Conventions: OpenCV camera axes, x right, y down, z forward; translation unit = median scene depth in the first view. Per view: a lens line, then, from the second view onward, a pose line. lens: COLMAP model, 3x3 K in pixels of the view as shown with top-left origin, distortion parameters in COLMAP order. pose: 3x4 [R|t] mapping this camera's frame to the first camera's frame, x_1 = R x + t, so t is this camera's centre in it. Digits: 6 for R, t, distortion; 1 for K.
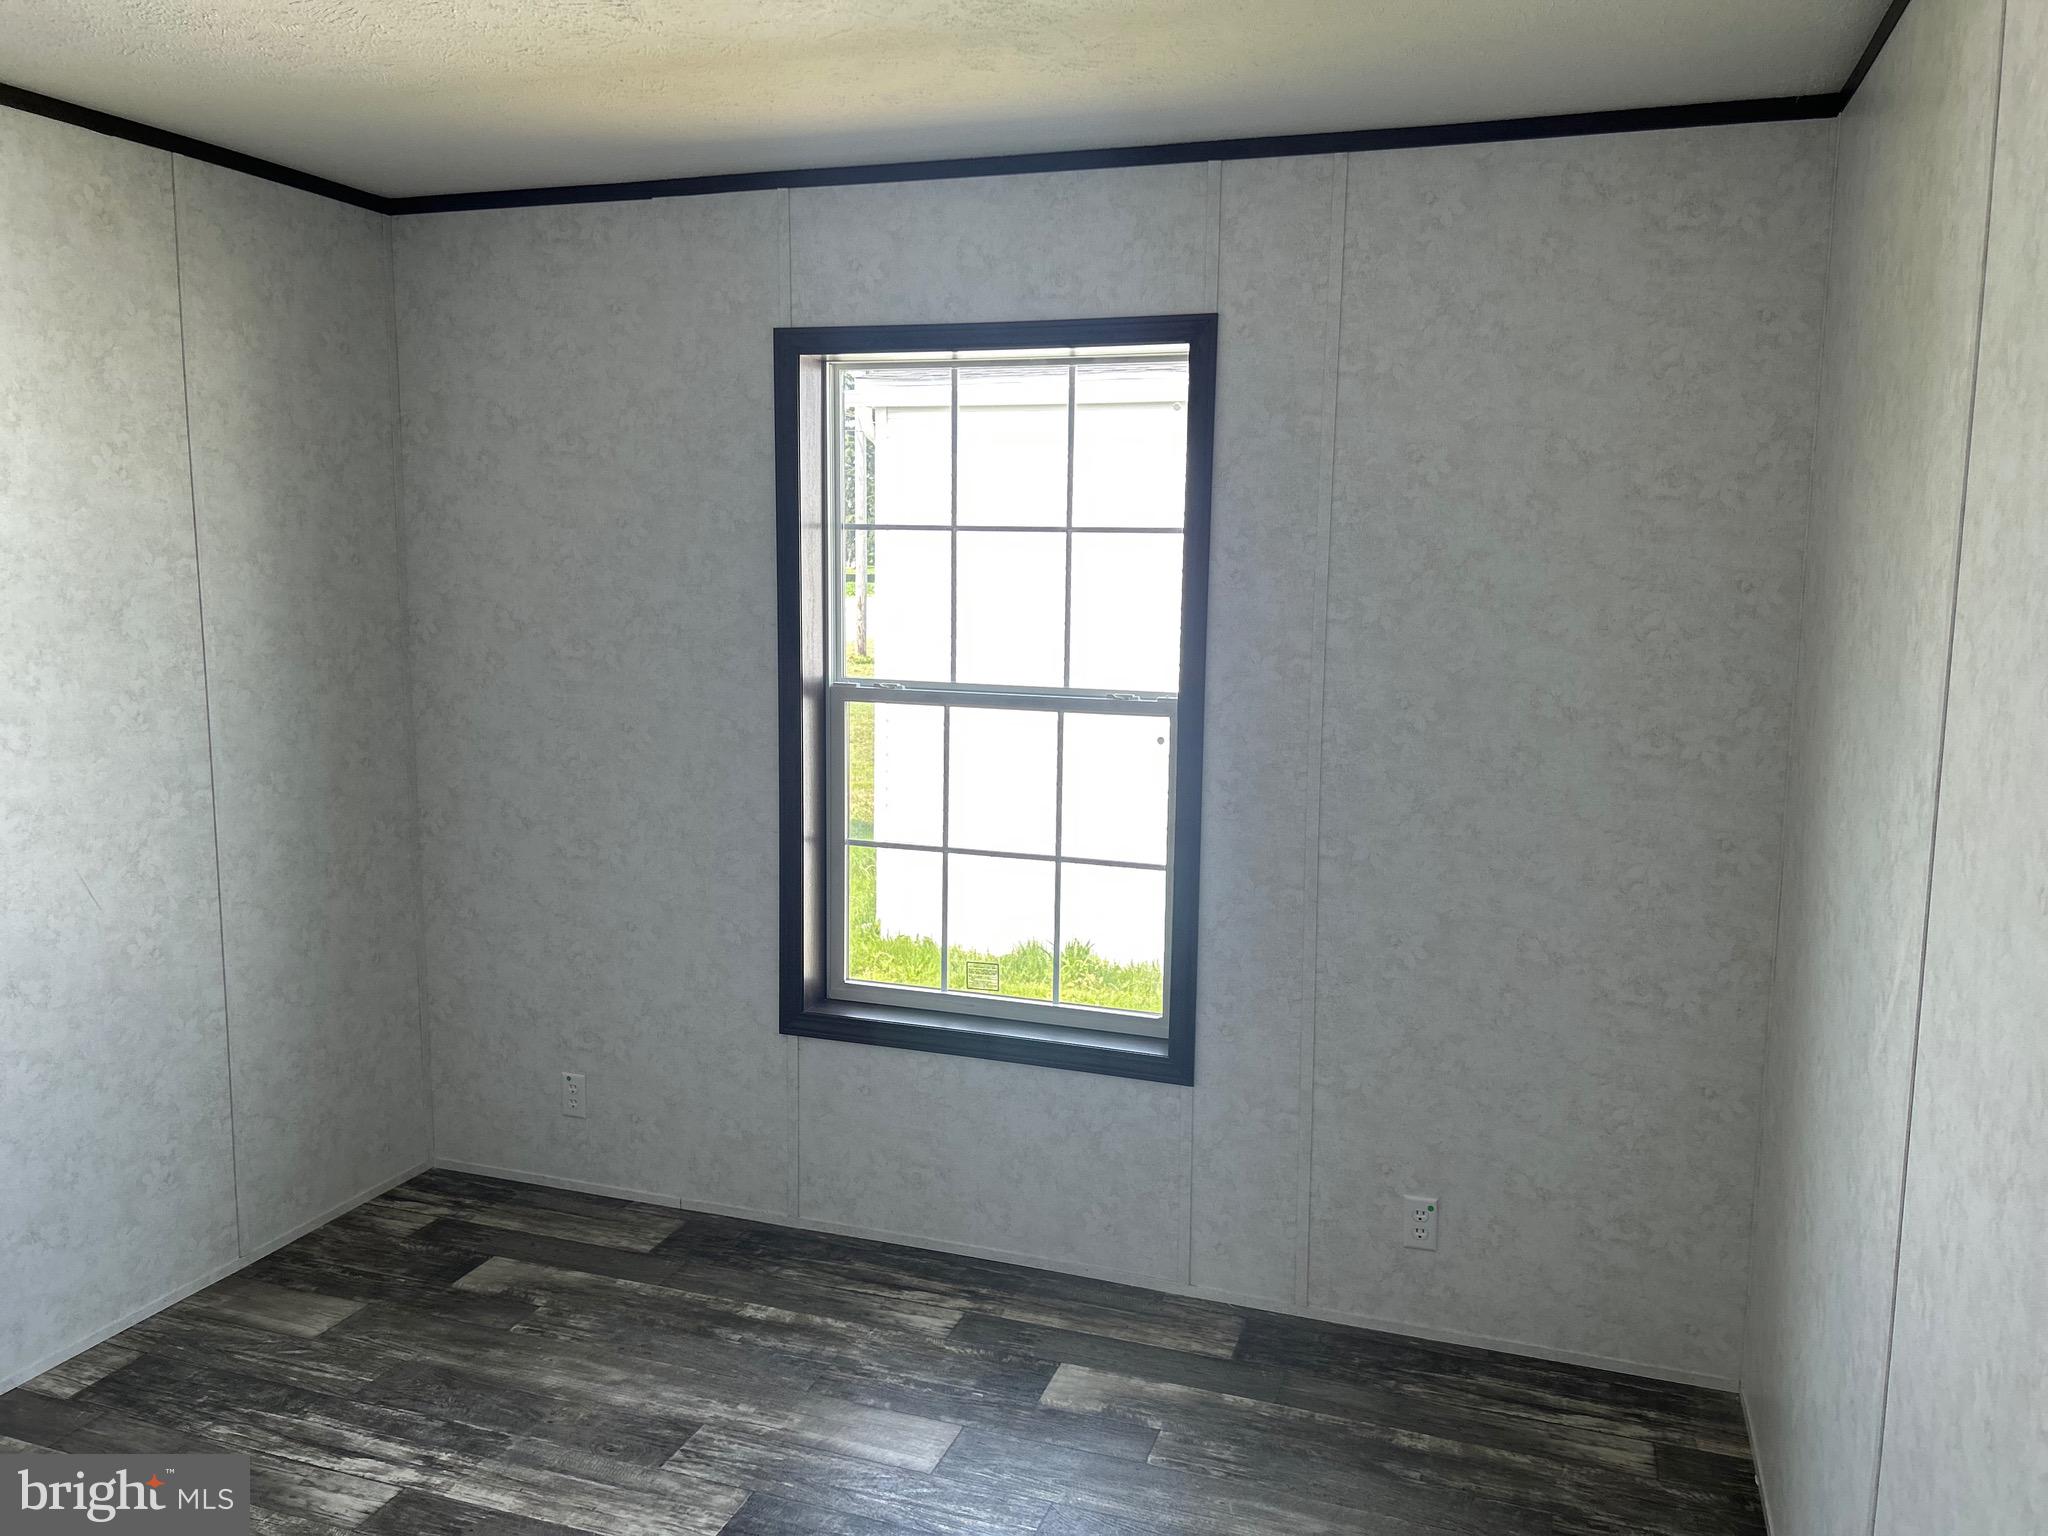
lens RADIAL K [[1533.9, 0, 1031.3], [0, 1533.9, 761.9], [0, 0, 1]] dist [0.064051, -0.072800]
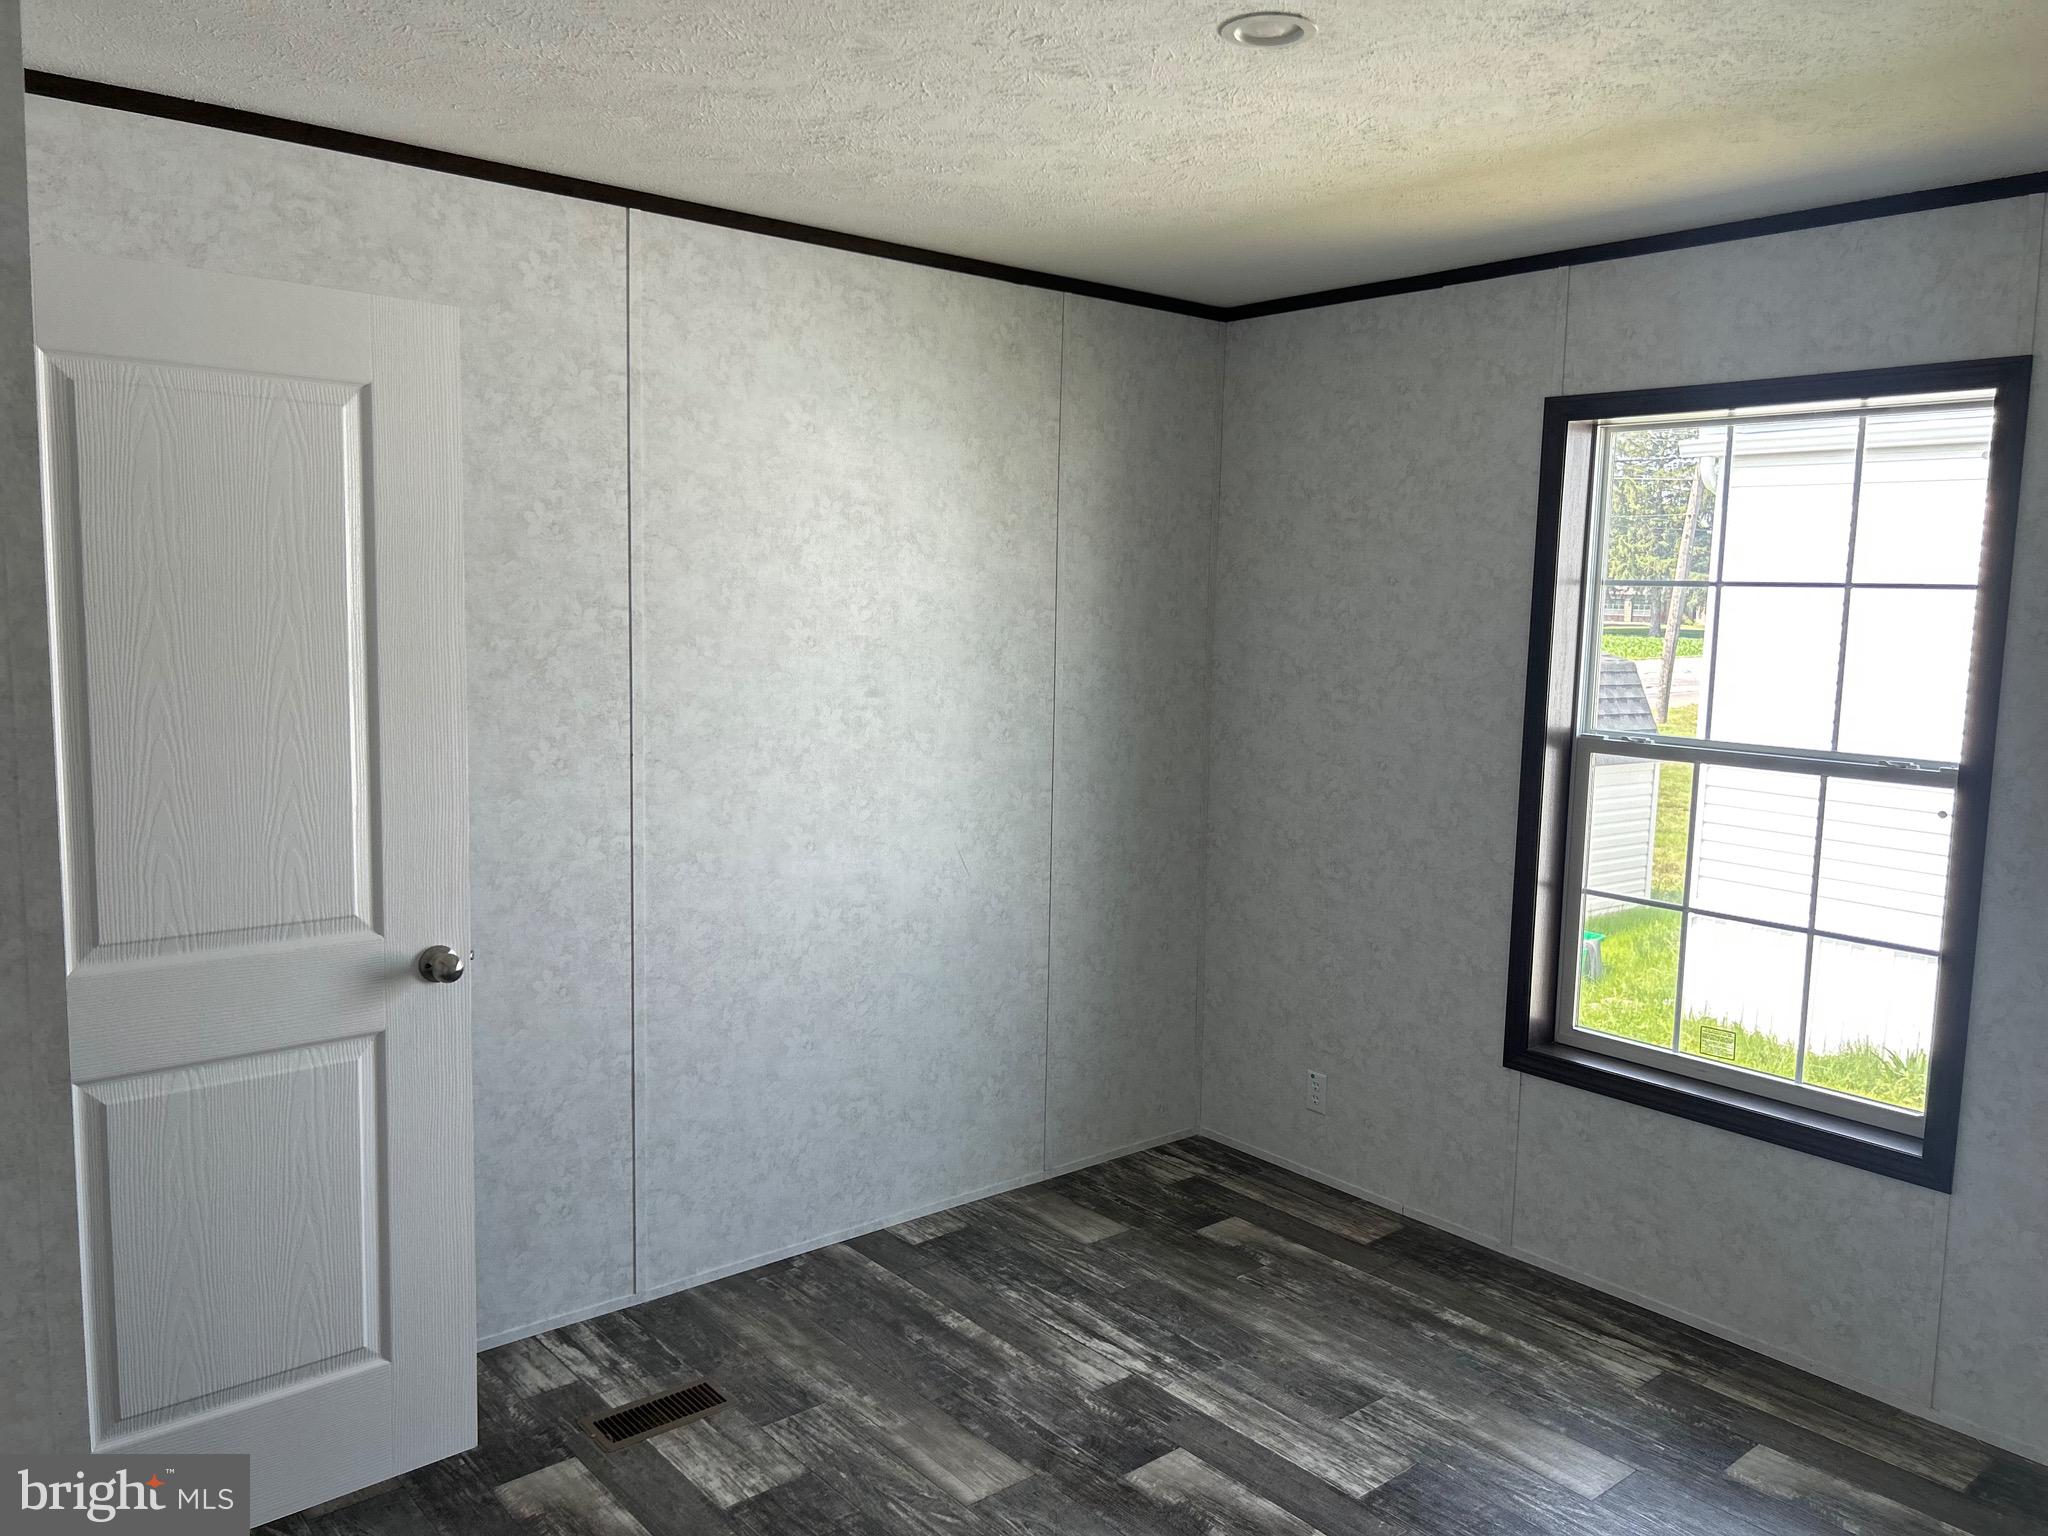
lens RADIAL K [[1533.9, 0, 1037.9], [0, 1533.9, 763.9], [0, 0, 1]] dist [0.064051, -0.072800]
pose [[0.861915, 0.061961, -0.503253, 0.086499], [-0.078660, 0.996829, -0.011990, 0.010132], [0.500915, 0.049920, 0.864056, -0.082284]]
